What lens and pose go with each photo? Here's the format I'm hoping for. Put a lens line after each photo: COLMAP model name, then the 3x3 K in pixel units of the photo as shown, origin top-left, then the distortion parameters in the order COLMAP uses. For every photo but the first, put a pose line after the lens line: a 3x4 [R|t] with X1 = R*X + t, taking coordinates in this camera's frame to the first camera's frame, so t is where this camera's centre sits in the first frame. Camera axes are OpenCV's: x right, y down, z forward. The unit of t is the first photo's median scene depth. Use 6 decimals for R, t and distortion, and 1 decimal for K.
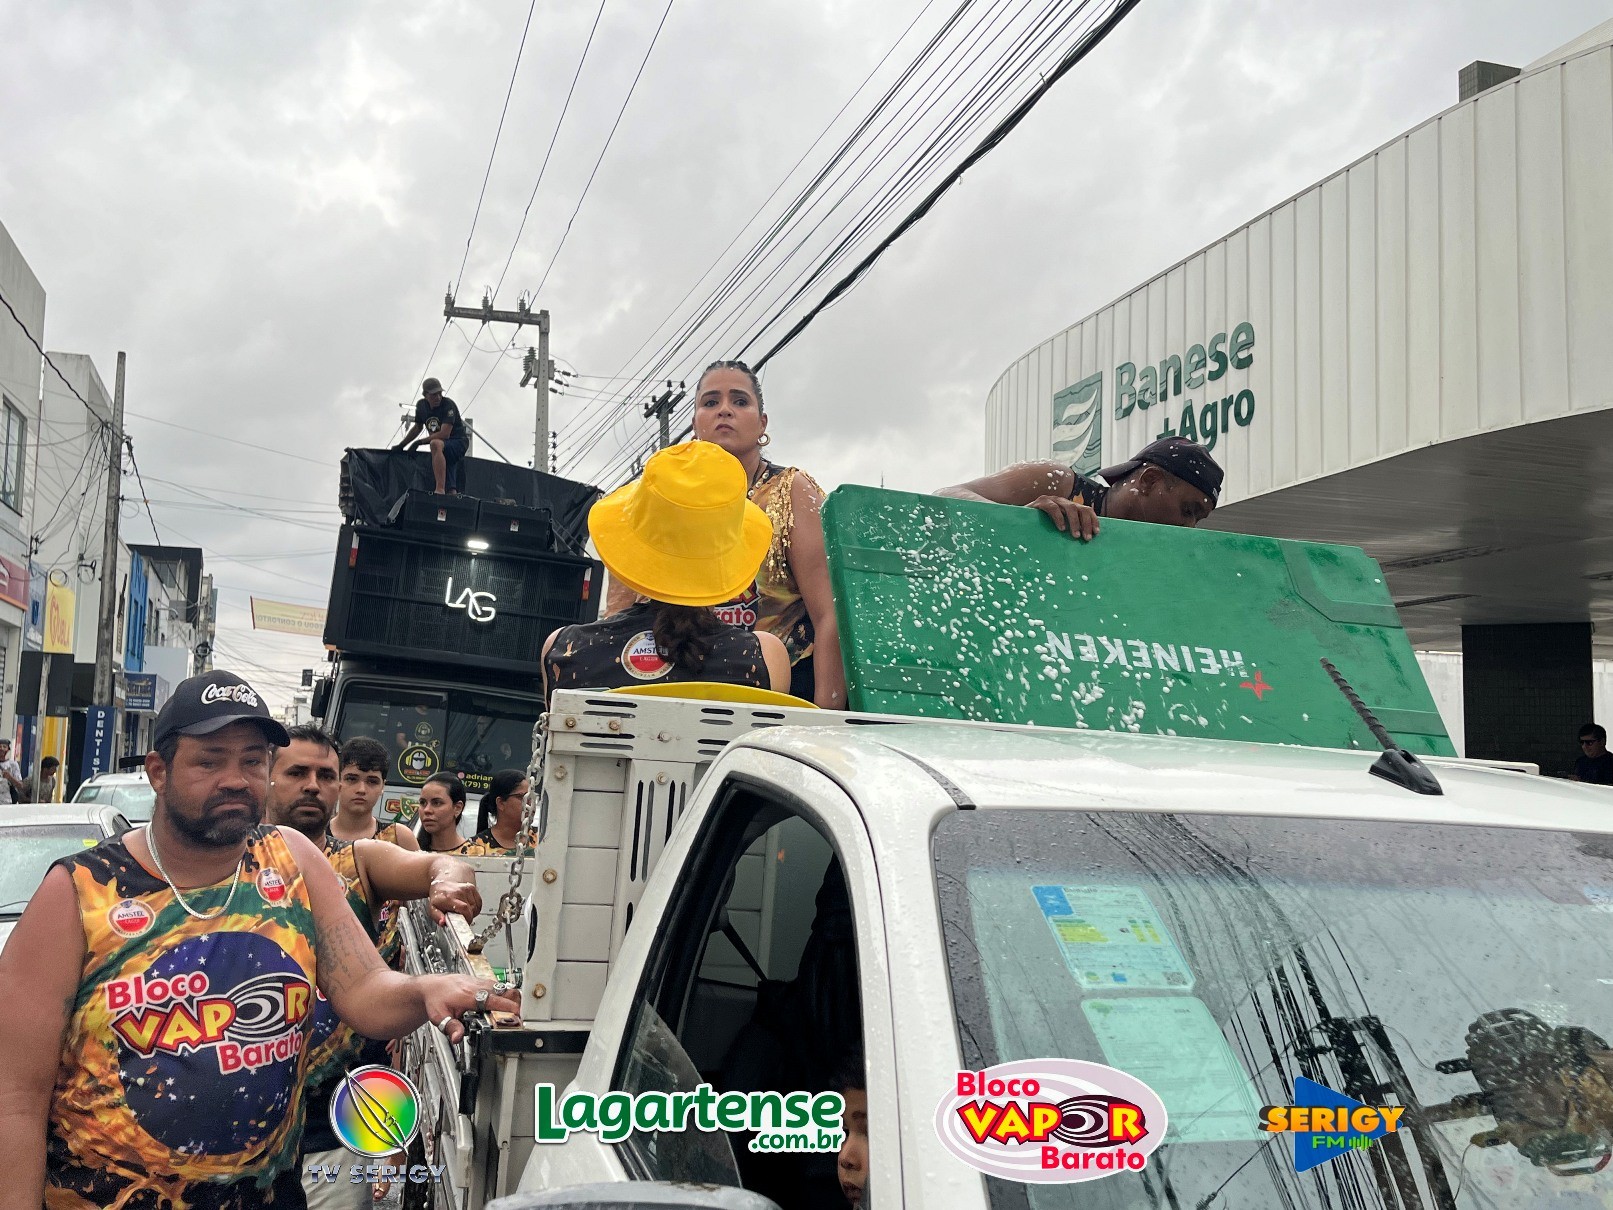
lens RADIAL K [[1515.3, 0, 802.3], [0, 1515.3, 608.2], [0, 0, 1]] dist [0.010491, 0.000000]
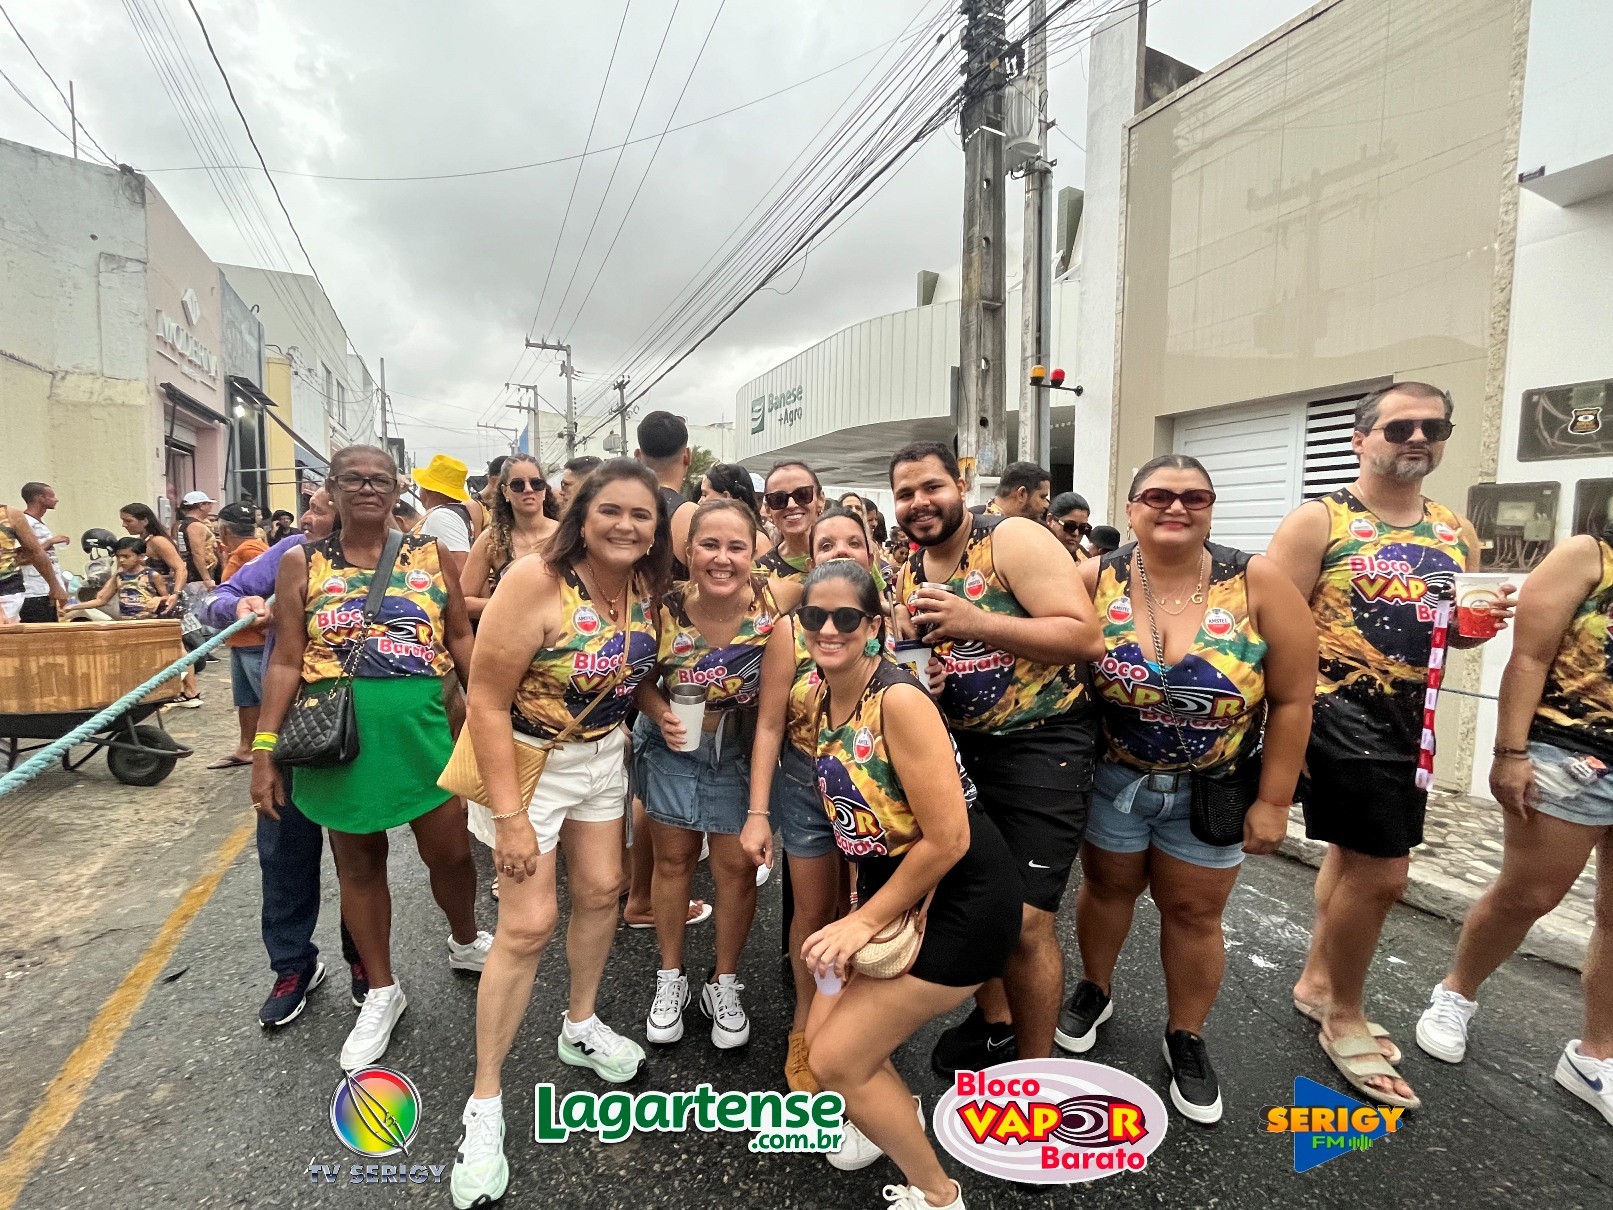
lens RADIAL K [[704.4, 0, 802.7], [0, 704.4, 603.0], [0, 0, 1]] dist [-0.004704, 0.001078]
pose [[0.989406, -0.020752, 0.143685, 0.060503], [-0.006708, 0.982138, 0.188041, -0.013118], [-0.145021, -0.187013, 0.971594, -0.447680]]
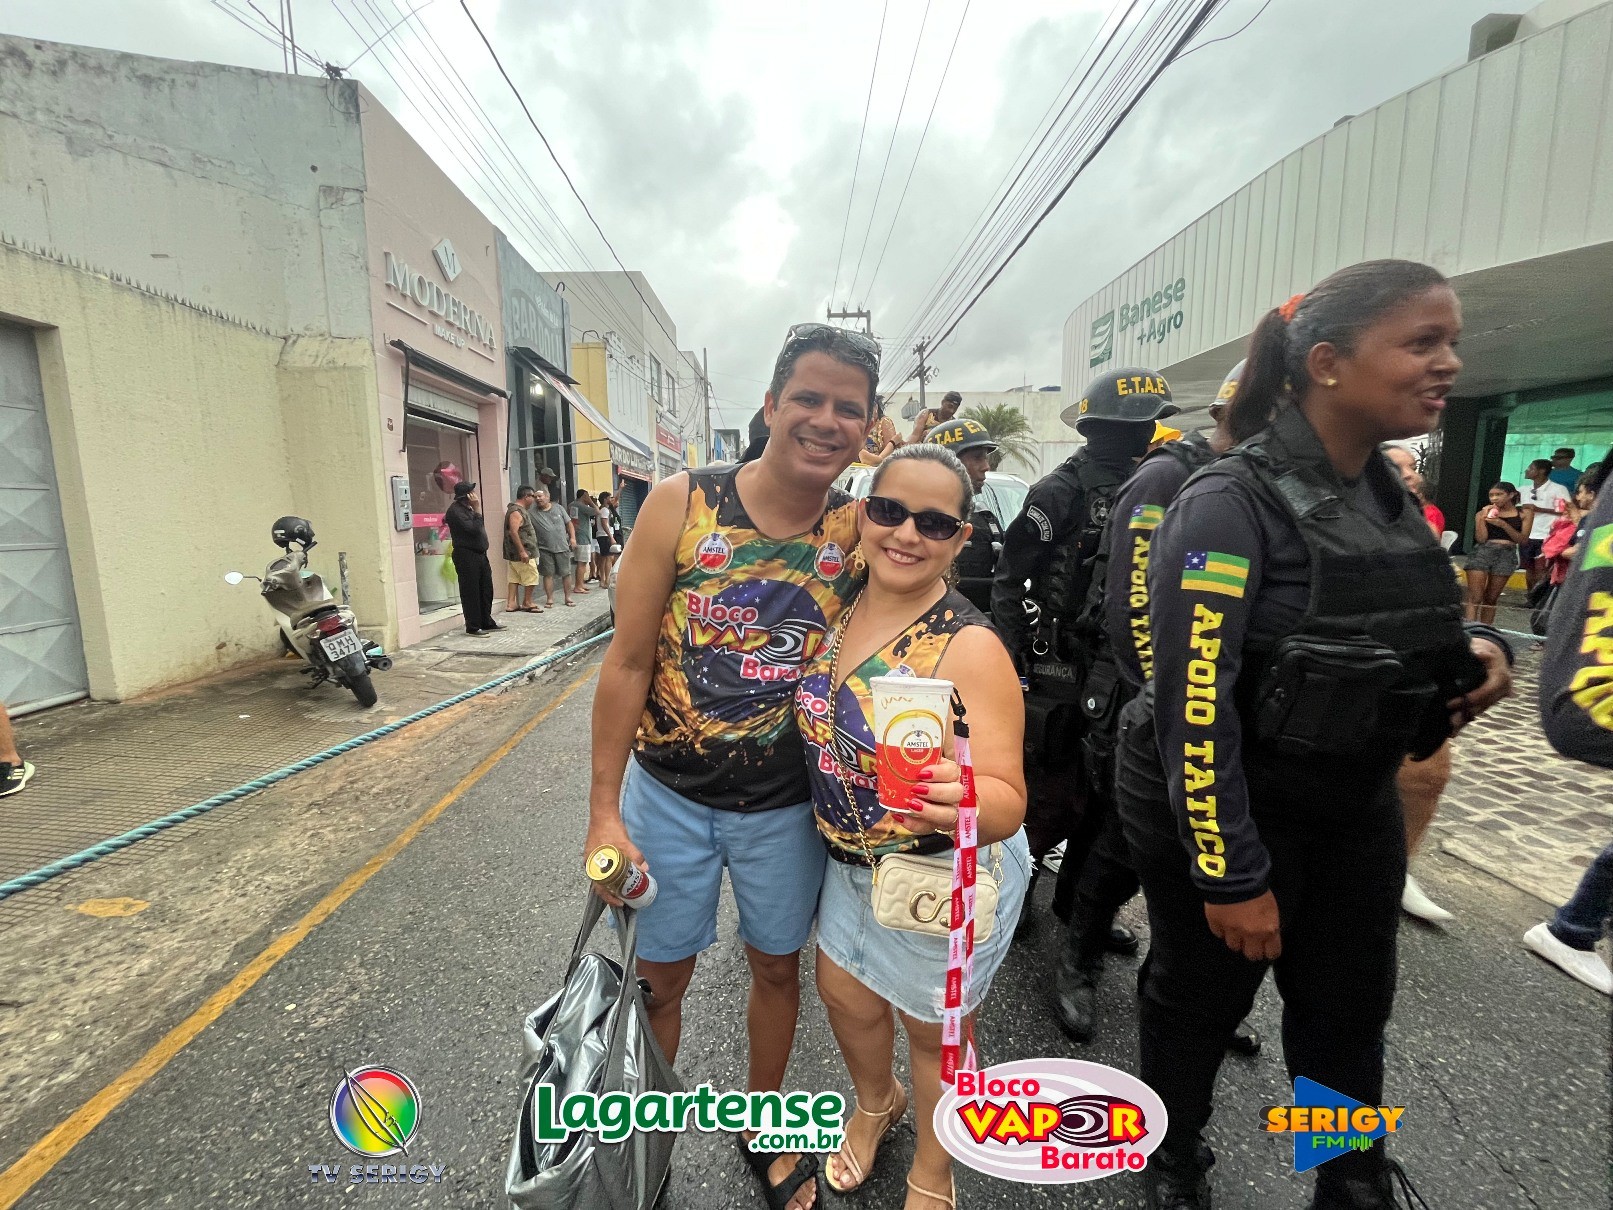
lens RADIAL K [[633.4, 0, 817.2], [0, 633.4, 600.8], [0, 0, 1]] dist [-0.006992, 0.001130]
pose [[0.965613, 0.002083, -0.259976, 0.017100], [0.059904, 0.971279, 0.230278, 0.019979], [0.252989, -0.237933, 0.937755, -0.085794]]
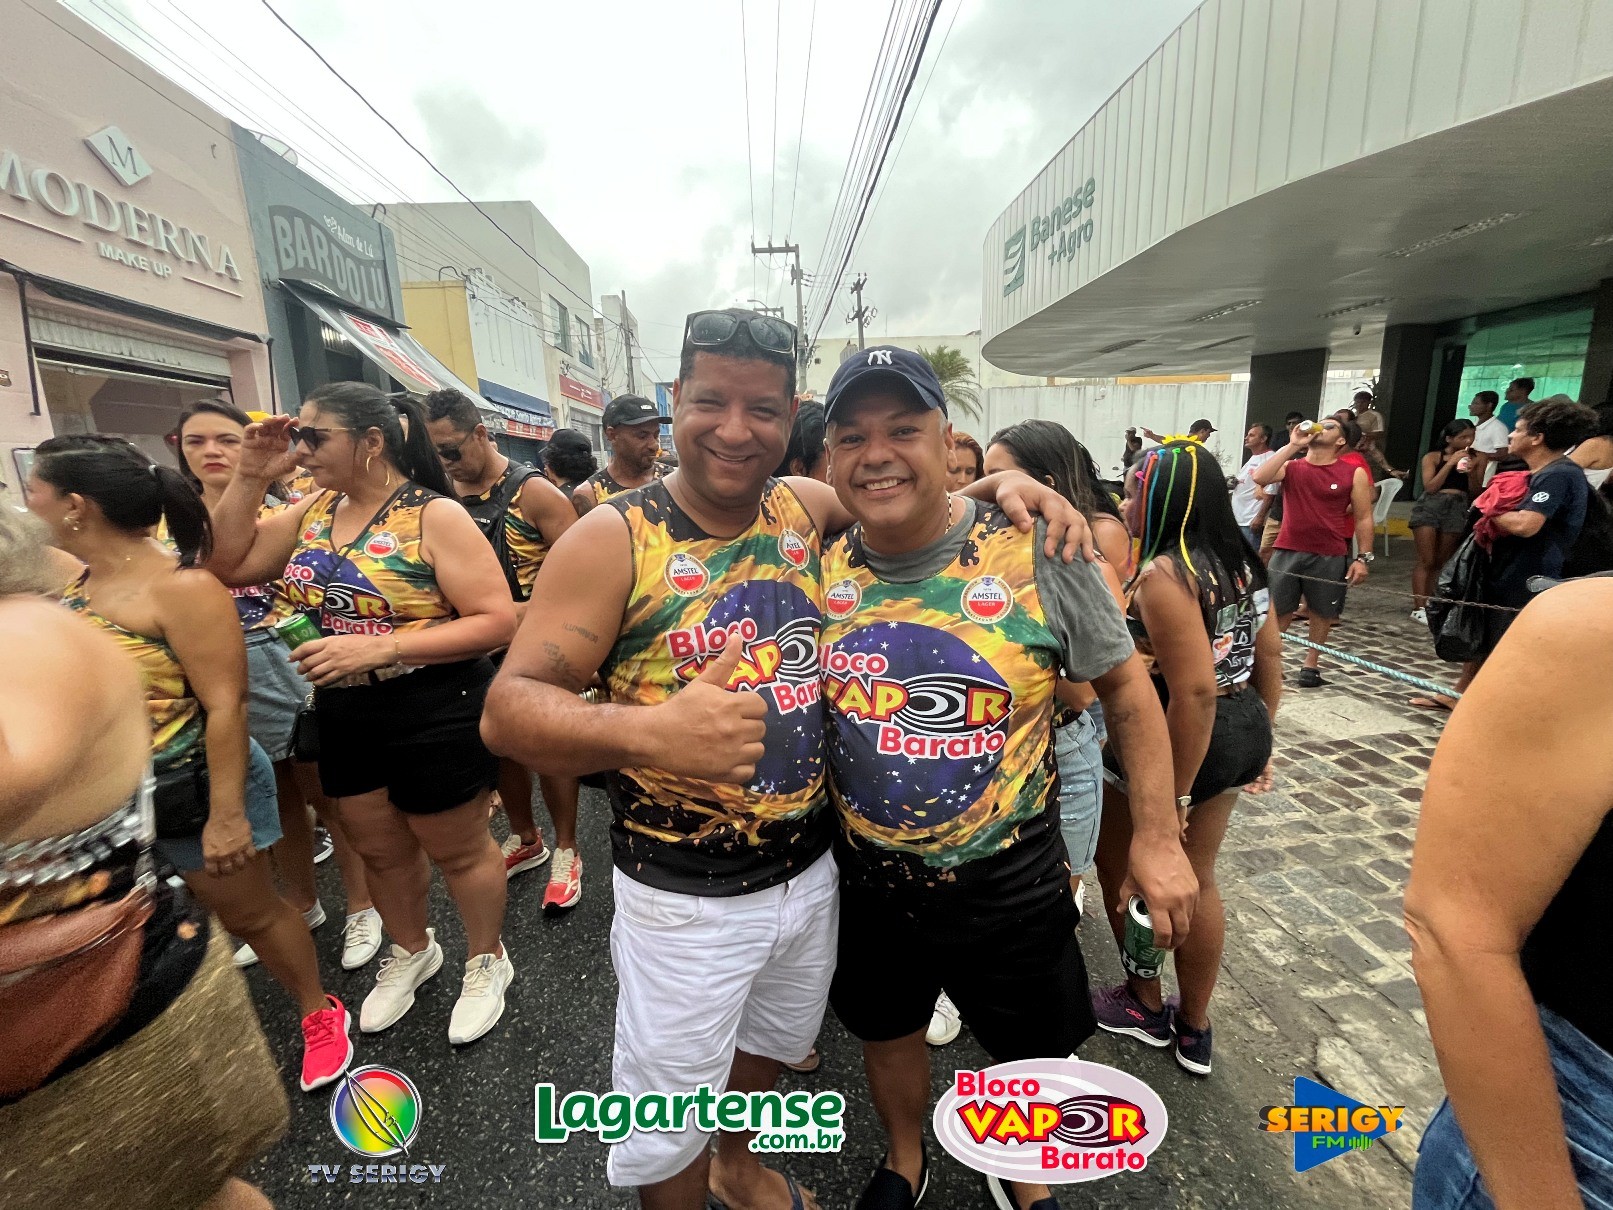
lens RADIAL K [[633.4, 0, 821.7], [0, 633.4, 595.3], [0, 0, 1]] dist [-0.006992, 0.001130]
pose [[0.974389, -0.014887, -0.224374, 0.116260], [0.082063, 0.952531, 0.293172, 0.033407], [0.209359, -0.304077, 0.929358, 0.063655]]
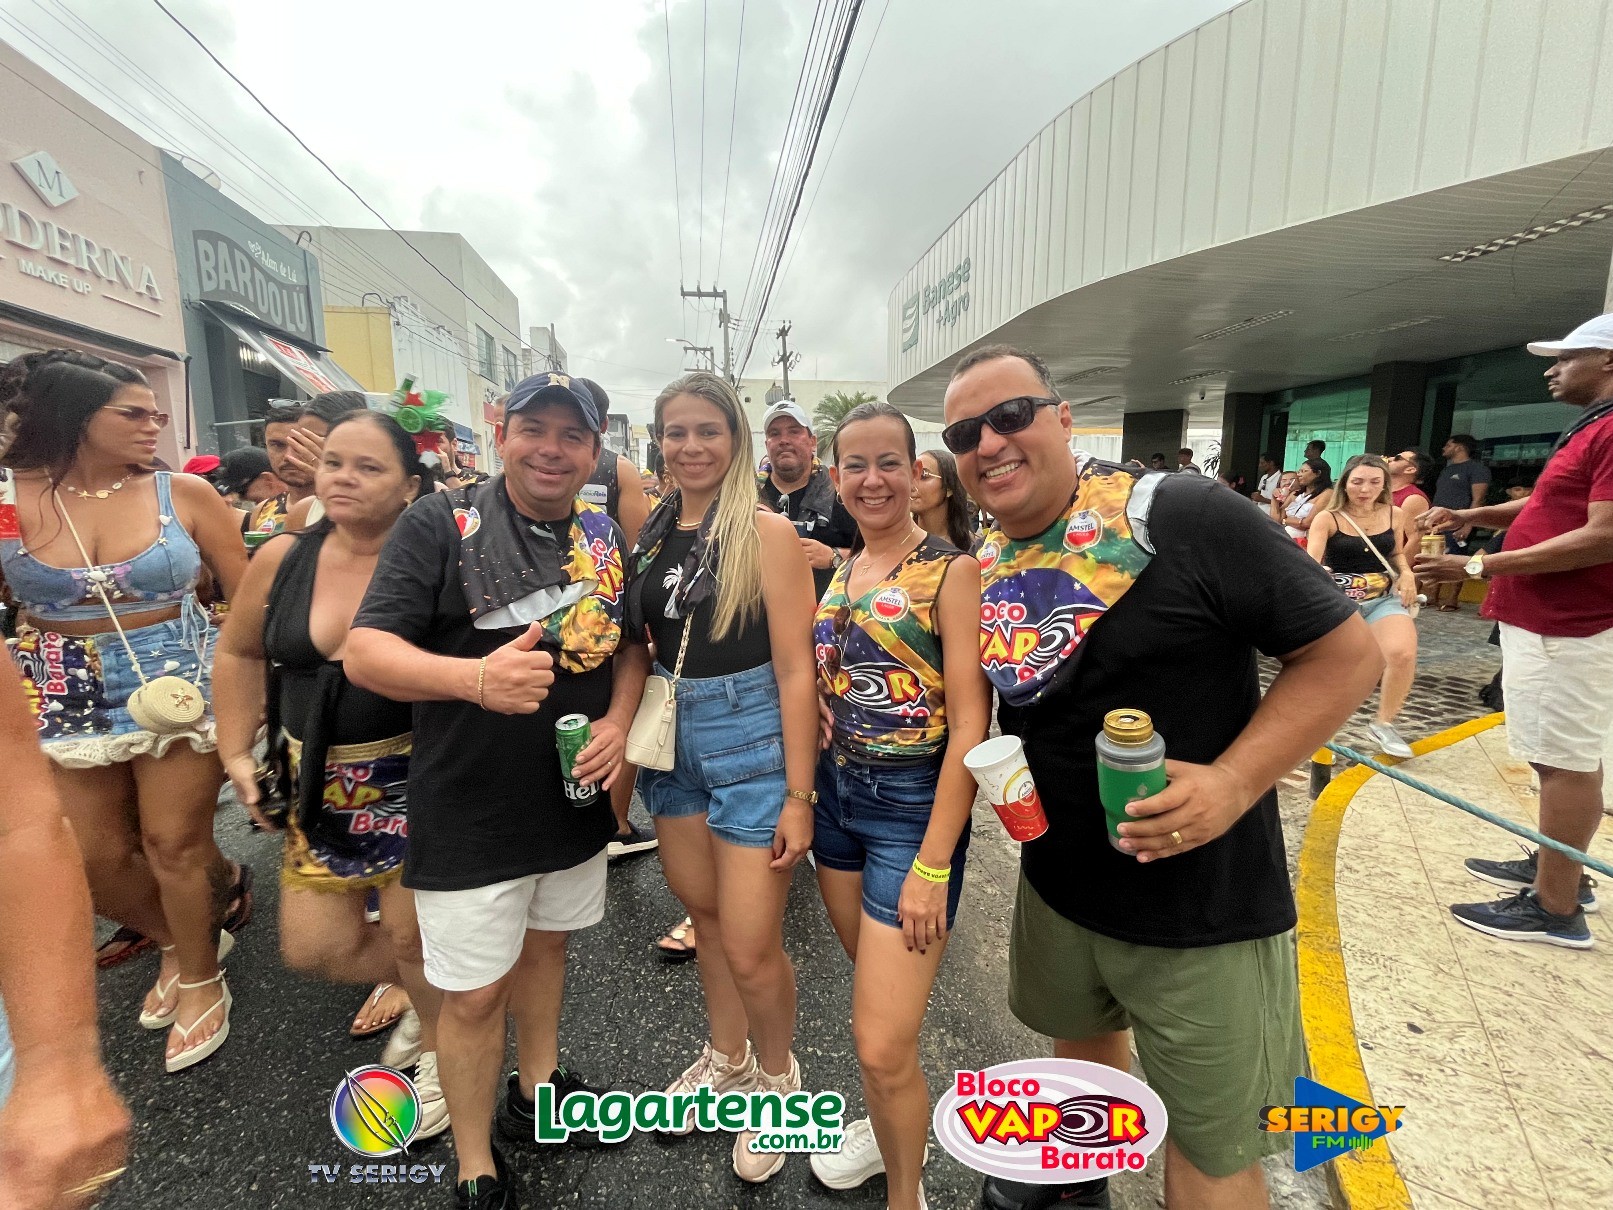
lens RADIAL K [[633.4, 0, 816.0], [0, 633.4, 599.4], [0, 0, 1]] dist [-0.006992, 0.001130]
pose [[0.991981, -0.012055, -0.125811, 0.156282], [0.043531, 0.967123, 0.250557, 0.035147], [0.118654, -0.254025, 0.959892, 0.007907]]
